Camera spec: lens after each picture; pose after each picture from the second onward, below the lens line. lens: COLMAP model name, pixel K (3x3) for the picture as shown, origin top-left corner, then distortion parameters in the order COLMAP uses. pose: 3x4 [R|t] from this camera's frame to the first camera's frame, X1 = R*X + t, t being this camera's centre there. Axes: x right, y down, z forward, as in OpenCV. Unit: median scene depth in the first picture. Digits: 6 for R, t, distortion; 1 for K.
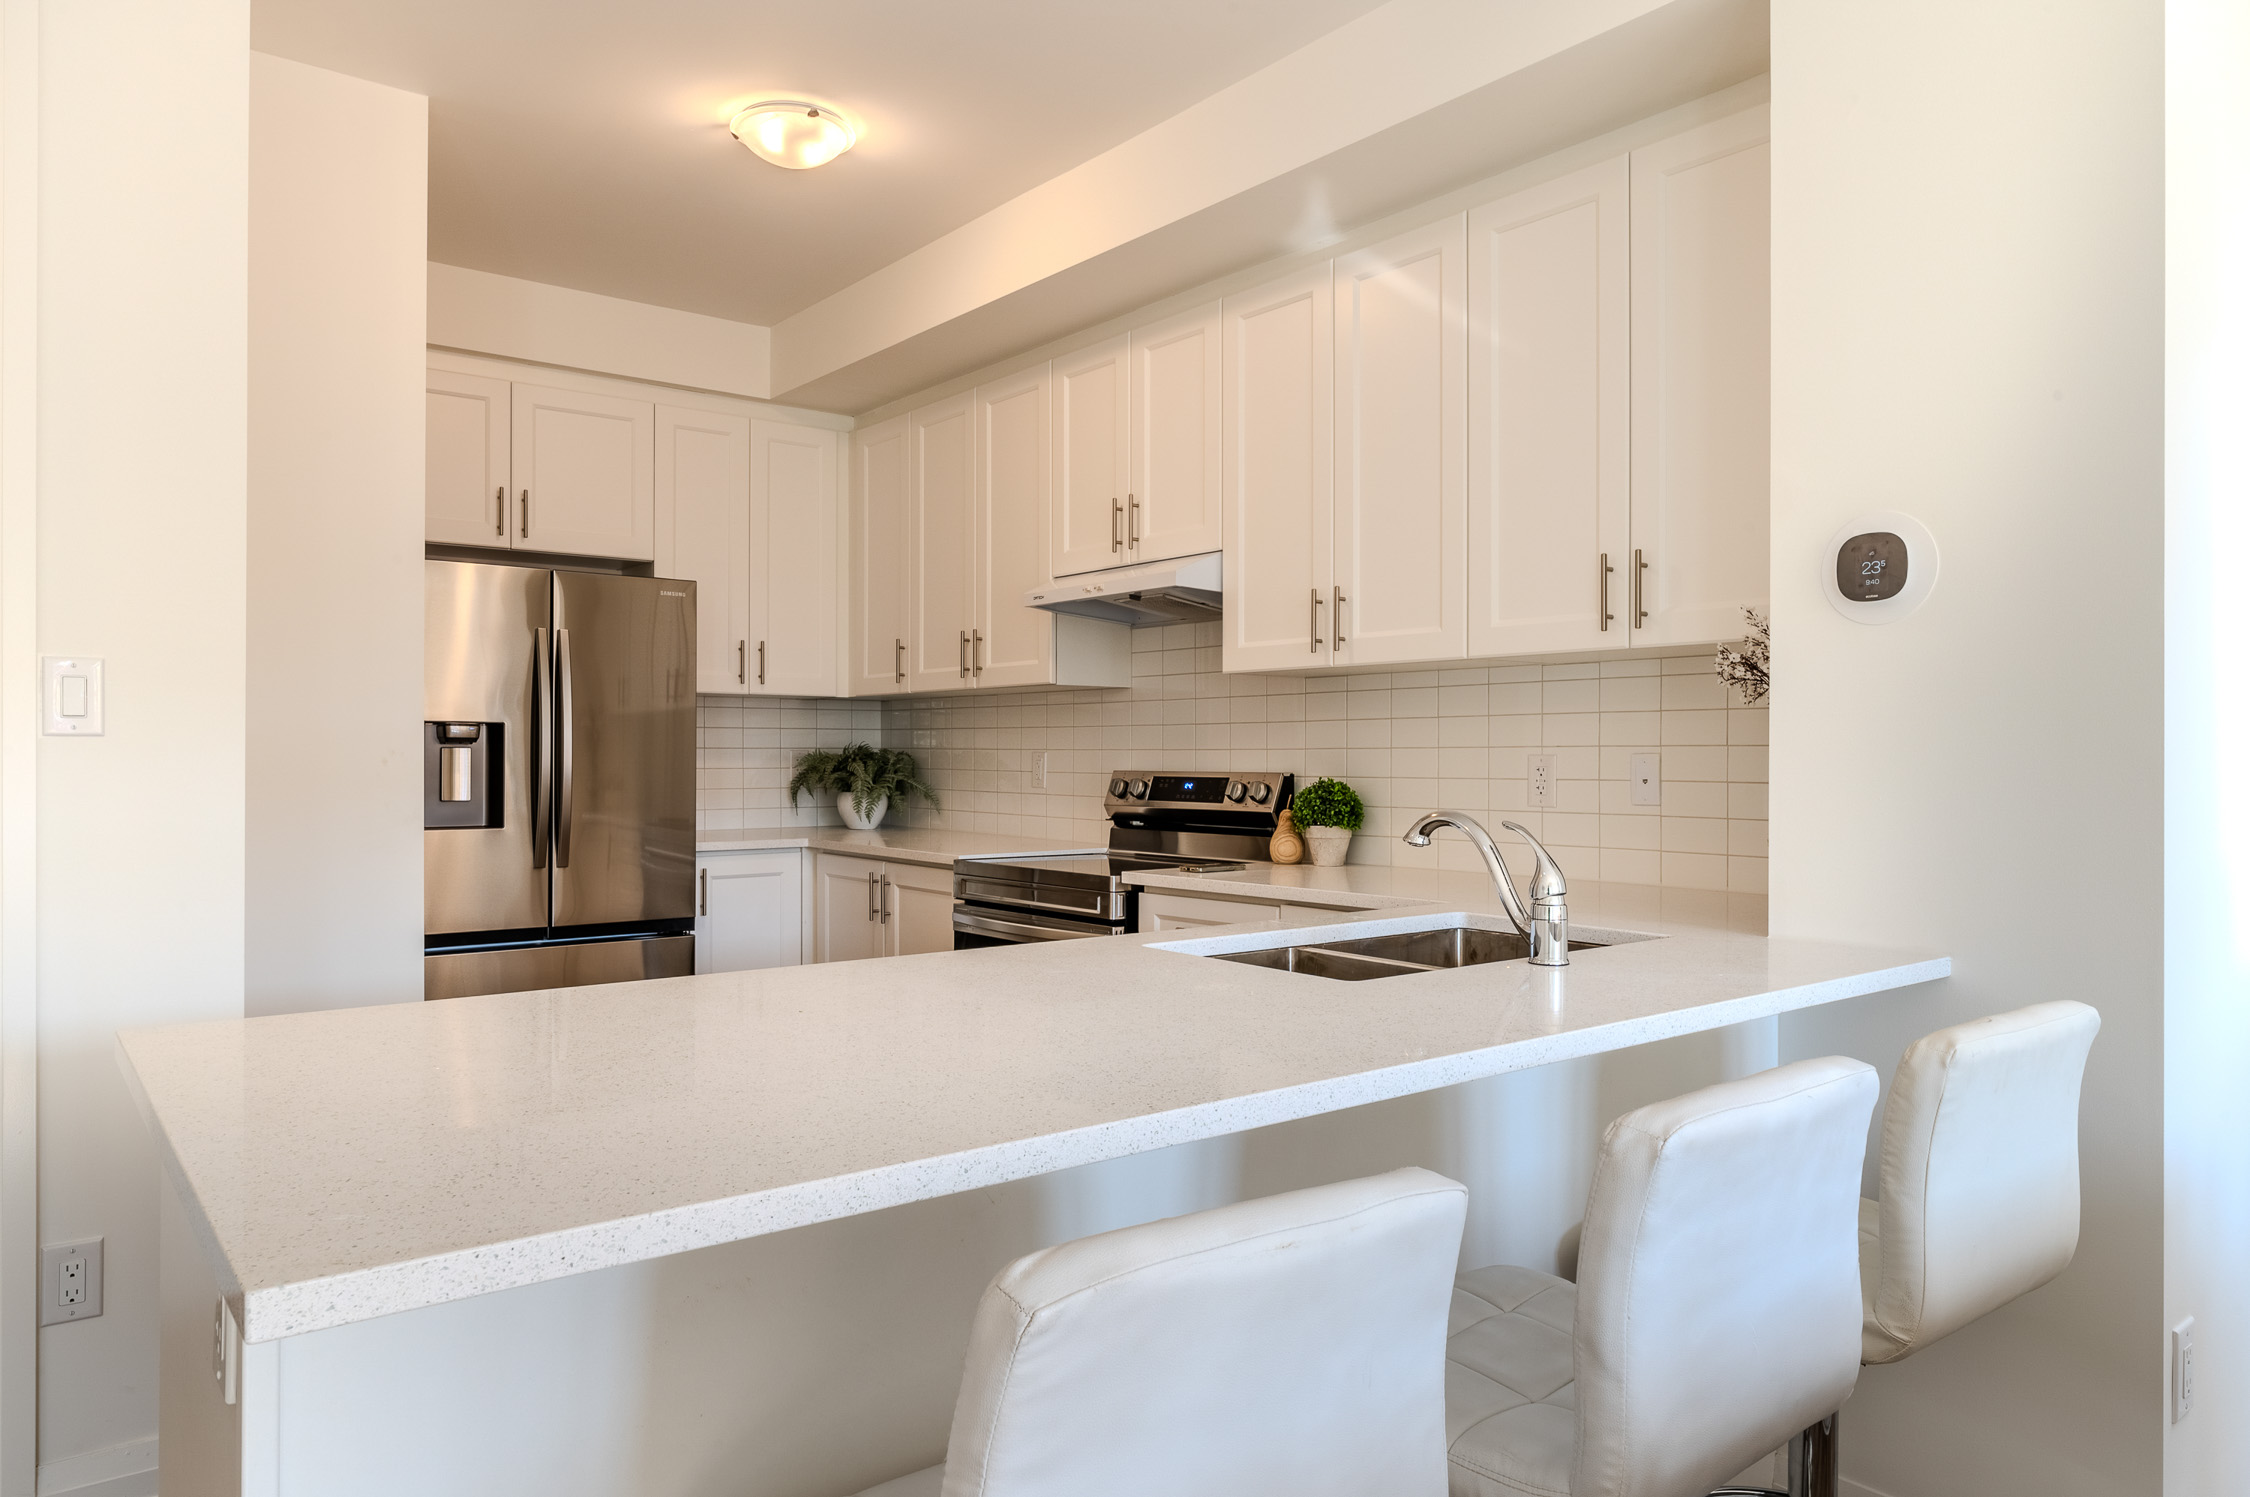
lens RADIAL K [[1435.0, 0, 1127.3], [0, 1435.0, 747.9], [0, 0, 1]] dist [-0.001587, 0.006252]
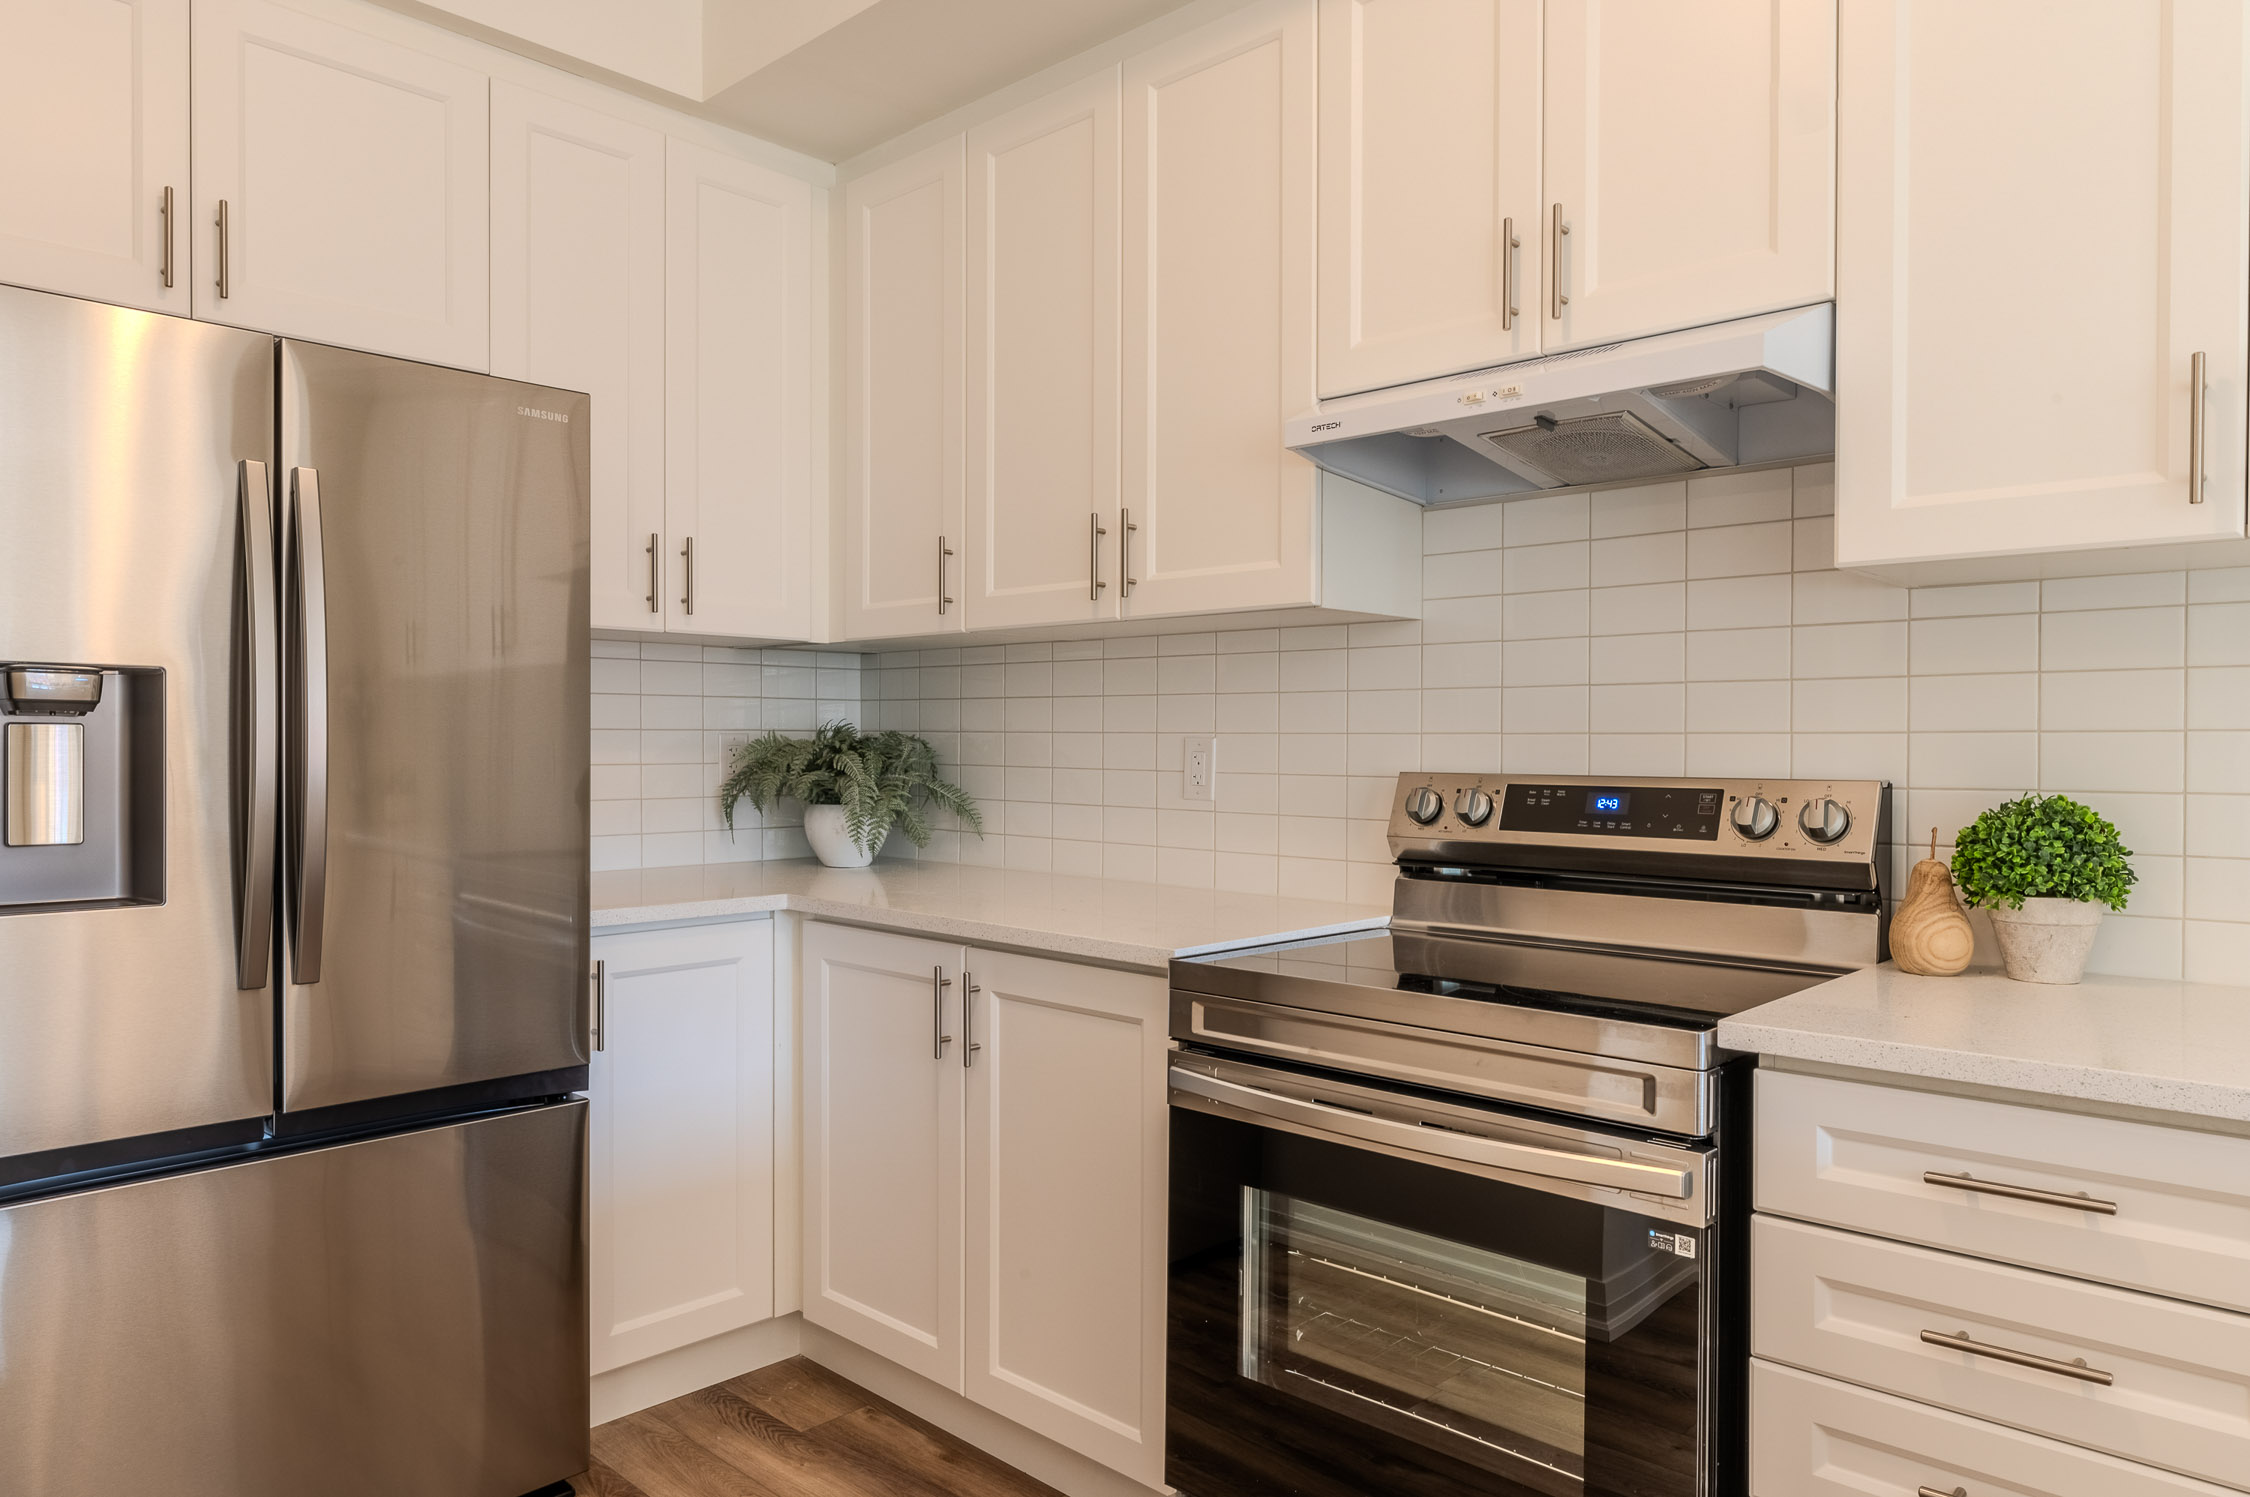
lens RADIAL K [[1435.0, 0, 1122.0], [0, 1435.0, 754.3], [0, 0, 1]] dist [-0.001587, 0.006252]
pose [[0.990935, 0.000990, 0.134339, -0.188773], [-0.002866, 0.999901, 0.013773, 0.002152], [-0.134312, -0.014033, 0.990840, 0.490057]]
